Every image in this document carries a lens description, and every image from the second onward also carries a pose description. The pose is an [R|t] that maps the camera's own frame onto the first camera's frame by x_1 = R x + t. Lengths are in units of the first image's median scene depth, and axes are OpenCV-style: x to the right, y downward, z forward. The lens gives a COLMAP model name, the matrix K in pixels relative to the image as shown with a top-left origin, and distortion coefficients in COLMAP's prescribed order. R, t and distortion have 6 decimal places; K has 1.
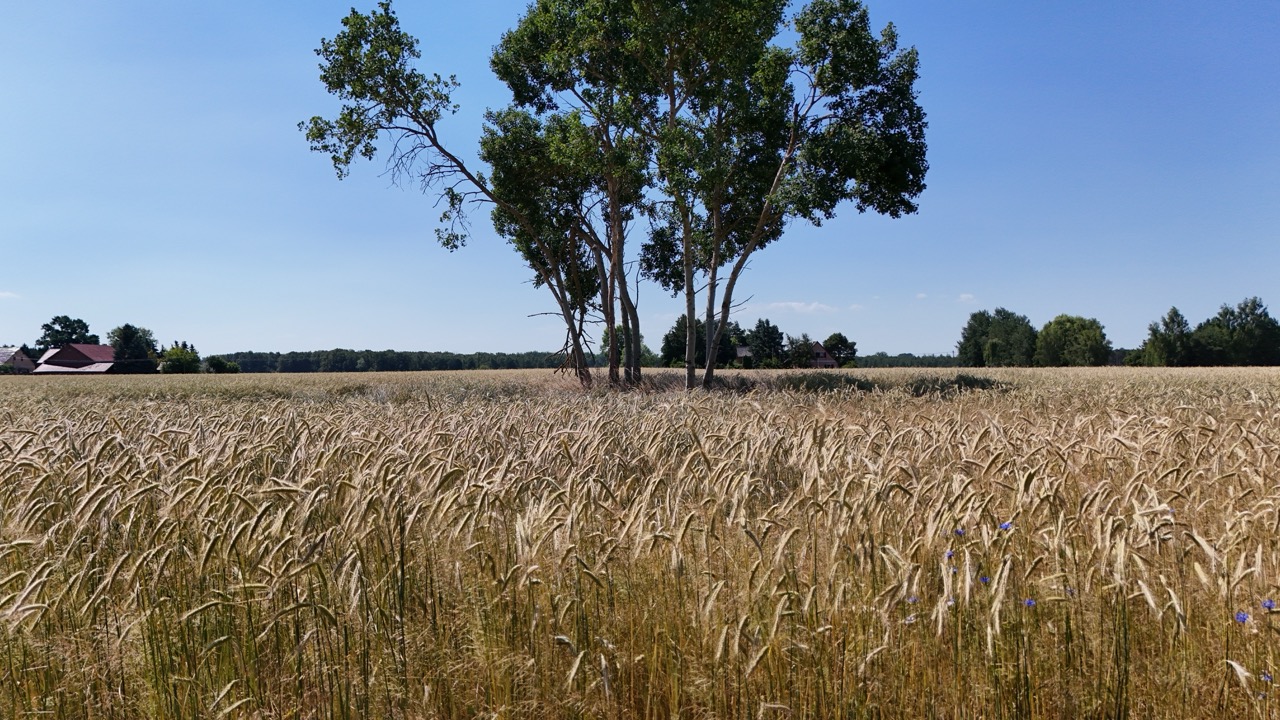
lens RADIAL K [[941.1, 0, 644.4], [0, 941.1, 366.4], [0, 0, 1]] dist [0.068818, -0.067645]
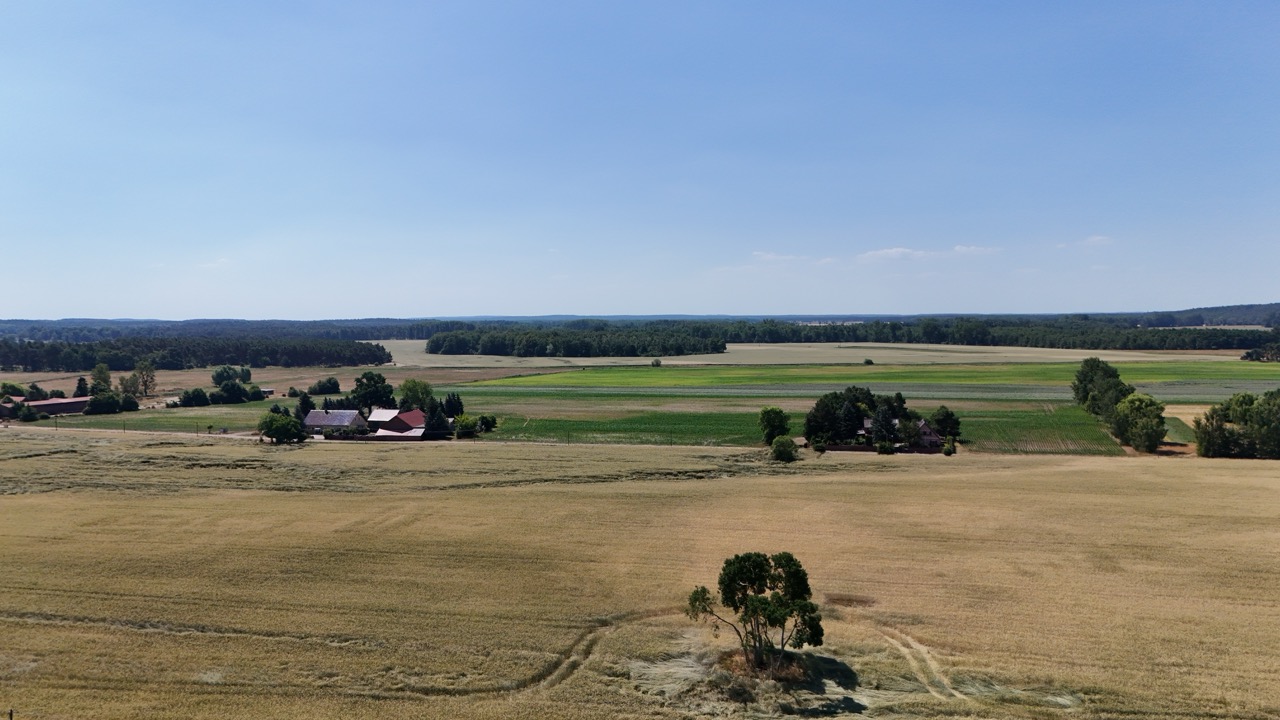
lens RADIAL K [[941.1, 0, 644.4], [0, 941.1, 366.4], [0, 0, 1]] dist [0.068818, -0.067645]
pose [[0.985270, 0.004157, -0.170958, 0.022223], [0.005989, 0.998252, 0.058792, -0.178472], [0.170904, -0.058950, 0.983523, -0.353073]]
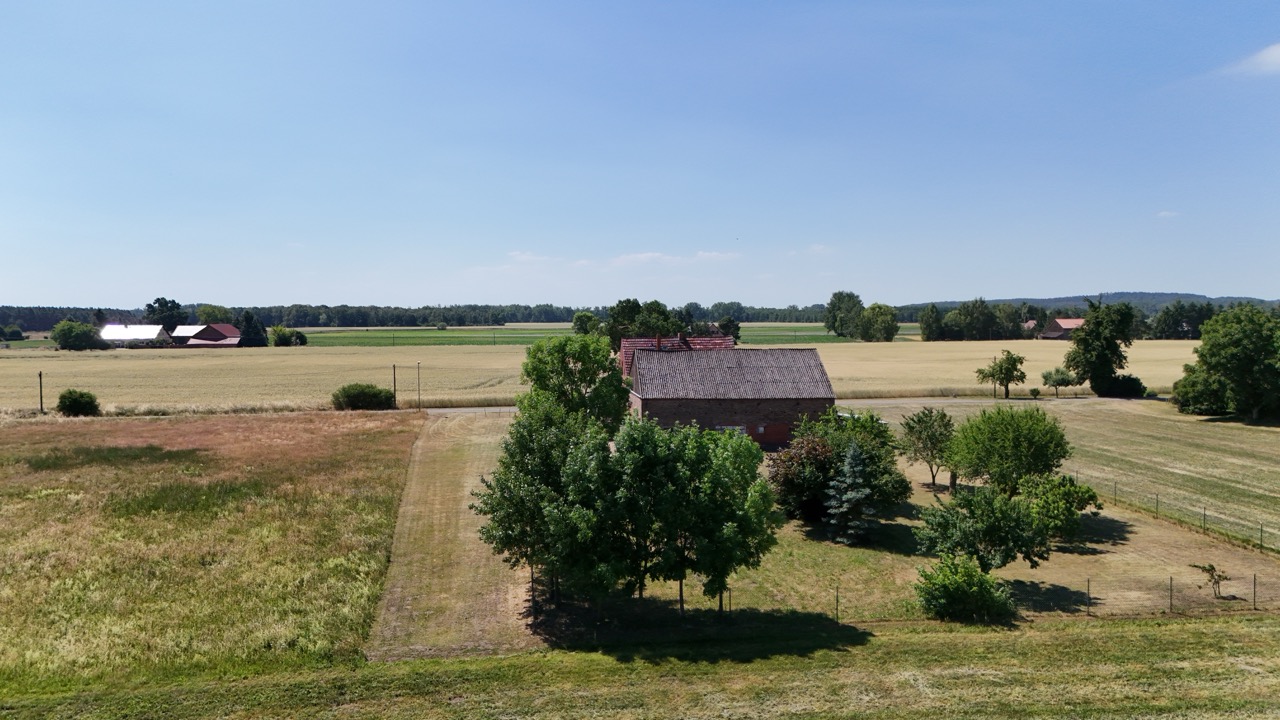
lens RADIAL K [[944.0, 0, 641.4], [0, 944.0, 364.1], [0, 0, 1]] dist [0.069656, -0.069068]
pose [[0.997143, -0.003911, 0.075430, -0.047399], [-0.000260, 0.998475, 0.055209, -0.043464], [-0.075531, -0.055071, 0.995622, -0.508688]]
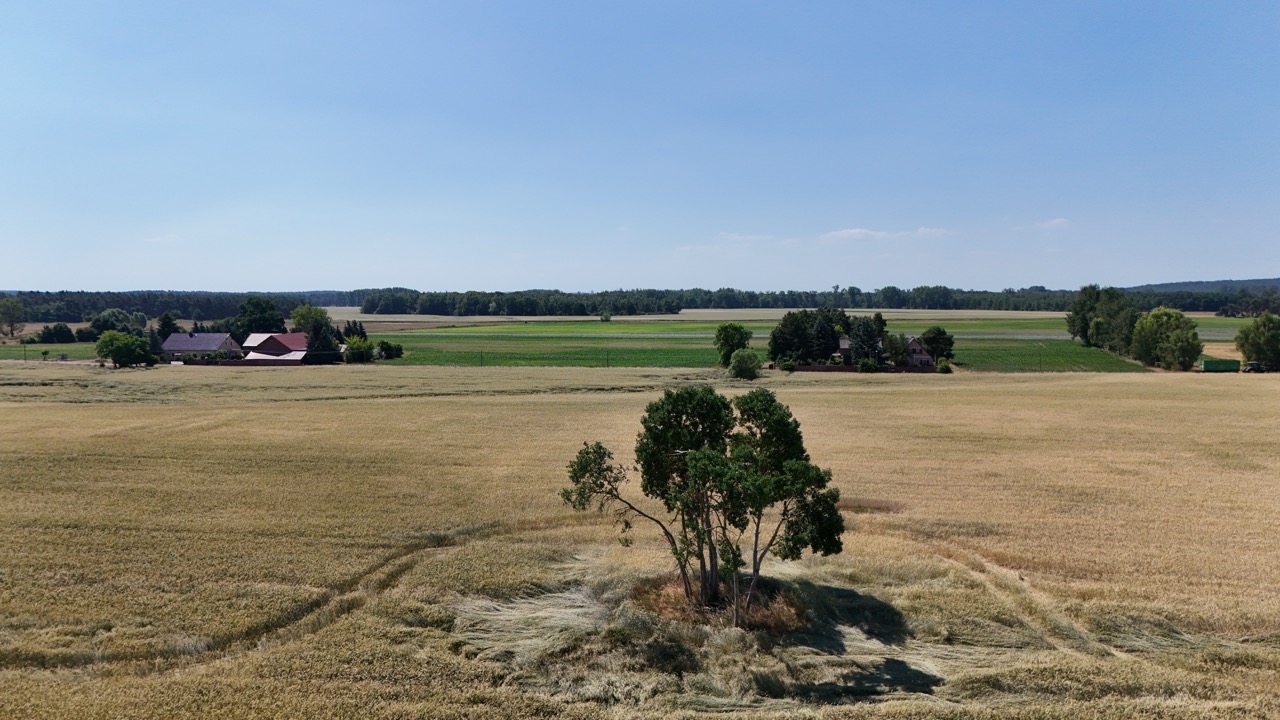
lens RADIAL K [[941.1, 0, 644.4], [0, 941.1, 366.4], [0, 0, 1]] dist [0.068818, -0.067645]
pose [[0.992115, 0.010860, -0.124856, 0.010911], [-0.000839, 0.996791, 0.080038, -0.079002], [0.125325, -0.079302, 0.988941, -0.119493]]
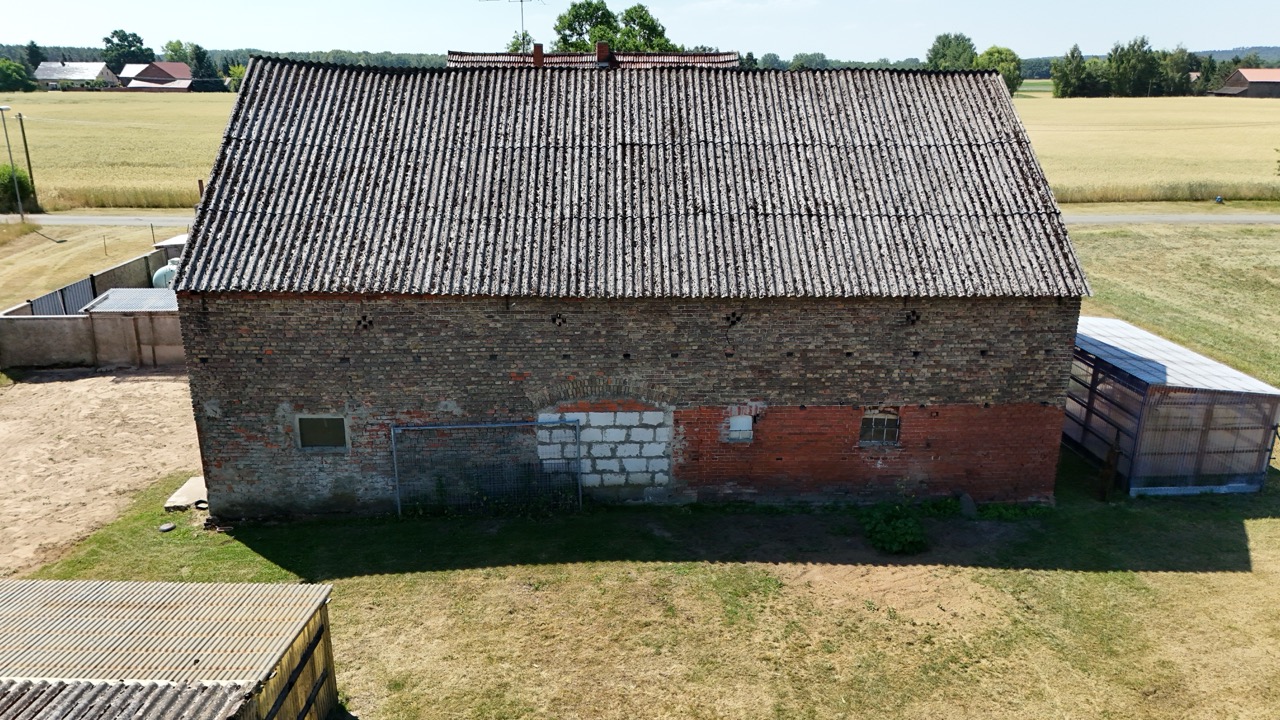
lens RADIAL K [[941.1, 0, 644.4], [0, 941.1, 366.4], [0, 0, 1]] dist [0.068818, -0.067645]
pose [[0.999925, 0.011740, 0.003367, 0.012831], [-0.012208, 0.953243, 0.301958, -0.029534], [0.000336, -0.301976, 0.953315, -0.247723]]
